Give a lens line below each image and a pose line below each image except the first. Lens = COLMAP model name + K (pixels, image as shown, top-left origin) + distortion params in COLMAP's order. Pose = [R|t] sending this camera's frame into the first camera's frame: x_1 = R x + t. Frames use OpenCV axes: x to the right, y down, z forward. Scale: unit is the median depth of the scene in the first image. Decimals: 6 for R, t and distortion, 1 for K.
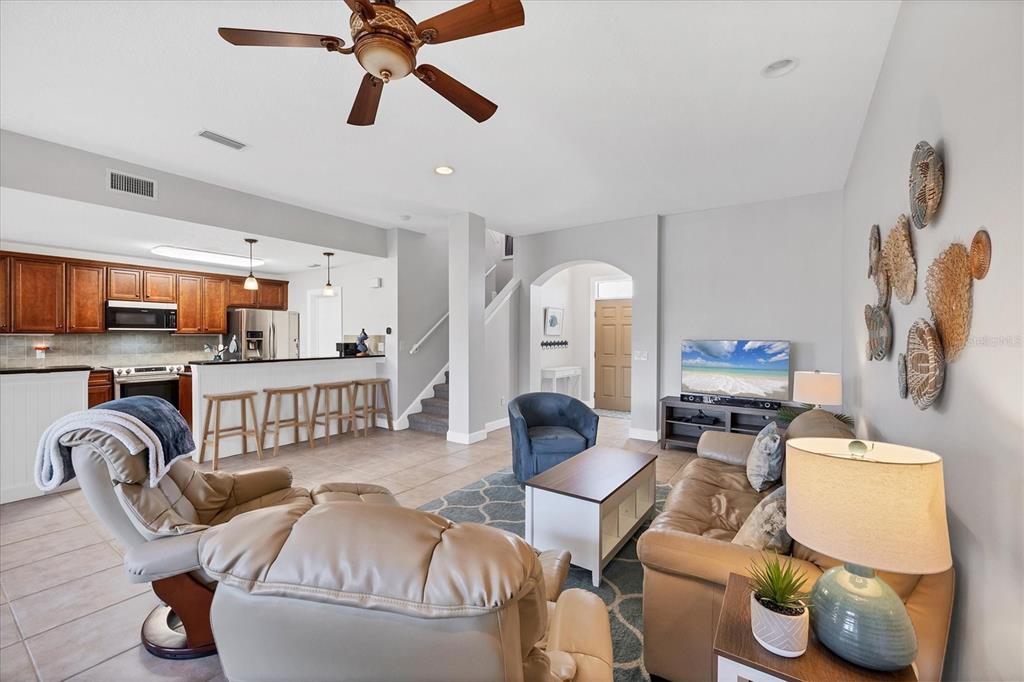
lens RADIAL K [[417.0, 0, 512.0], [0, 417.0, 341.0], [0, 0, 1]] dist [-0.002504, -0.000377]
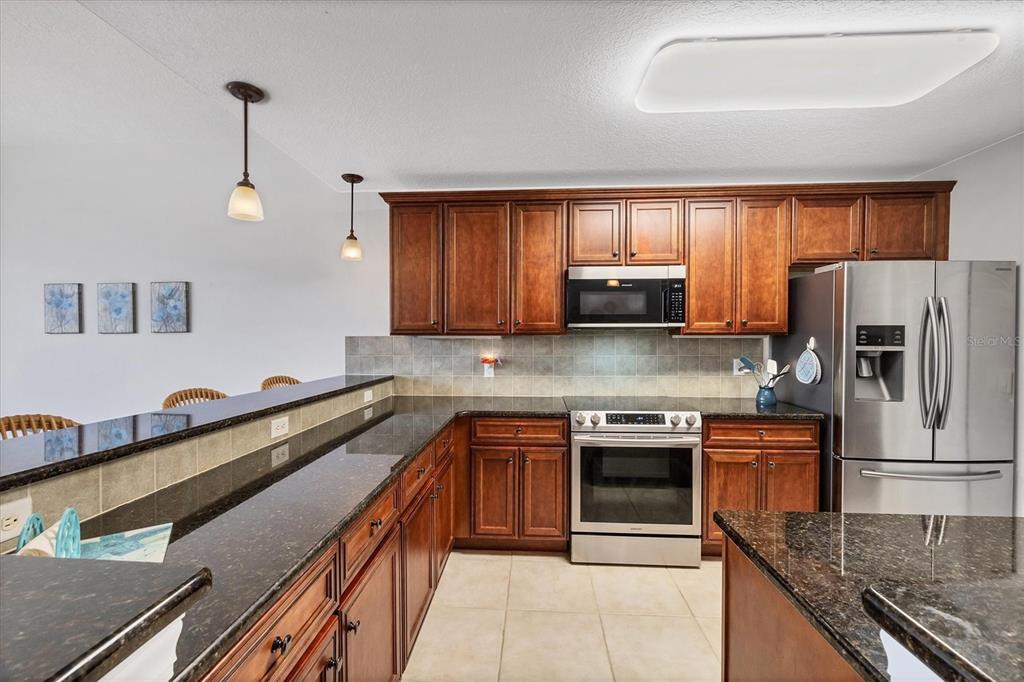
lens RADIAL K [[417.0, 0, 512.0], [0, 417.0, 341.0], [0, 0, 1]] dist [-0.002504, -0.000377]
pose [[0.516382, 0.008839, -0.856313, -0.554863], [-0.007972, 0.999953, 0.005514, -0.012348], [0.856321, 0.003979, 0.516428, 0.655413]]
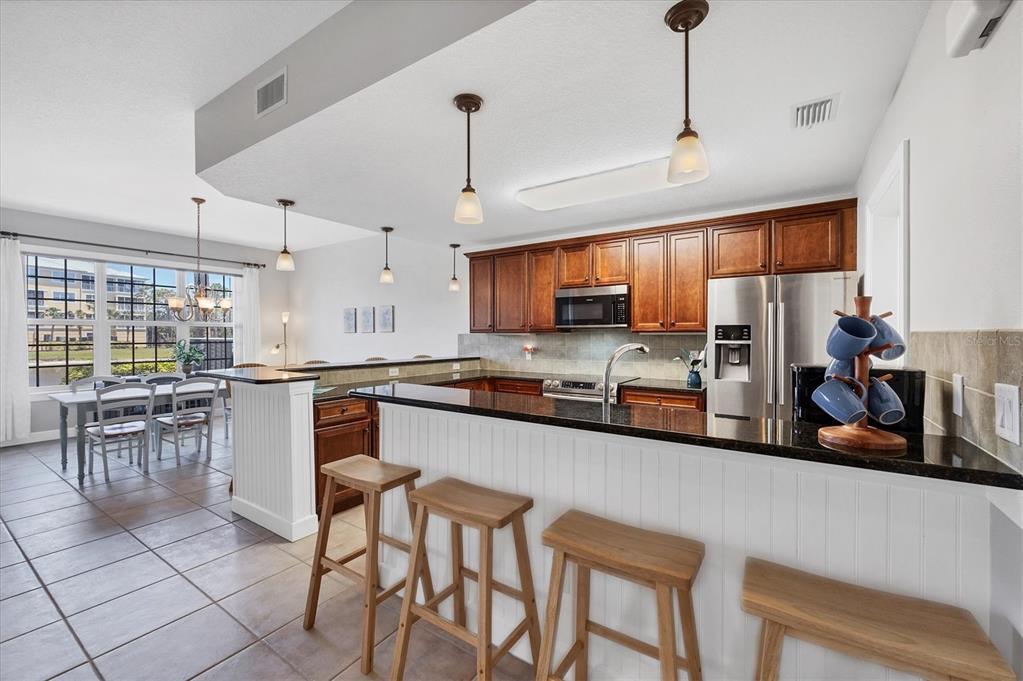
lens RADIAL K [[416.6, 0, 511.5], [0, 416.6, 340.5], [0, 0, 1]] dist [-0.002504, -0.000377]
pose [[0.011588, 0.011834, -0.999863, -0.184292], [-0.010021, 0.999881, 0.011718, -0.011165], [0.999883, 0.009884, 0.011705, 0.862248]]
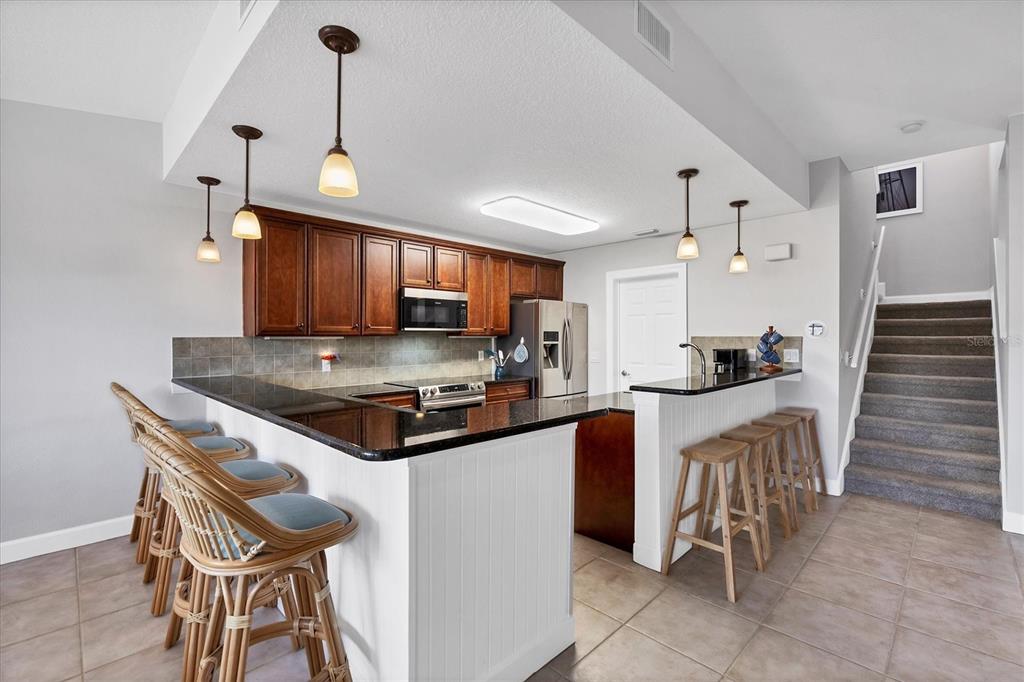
lens RADIAL K [[455.8, 0, 512.0], [0, 455.8, 341.0], [0, 0, 1]] dist [-0.000480, -0.000232]
pose [[0.982018, -0.001506, -0.188783, -0.619244], [0.001402, 0.999999, -0.000686, -0.008364], [0.188784, 0.000409, 0.982019, 0.277610]]
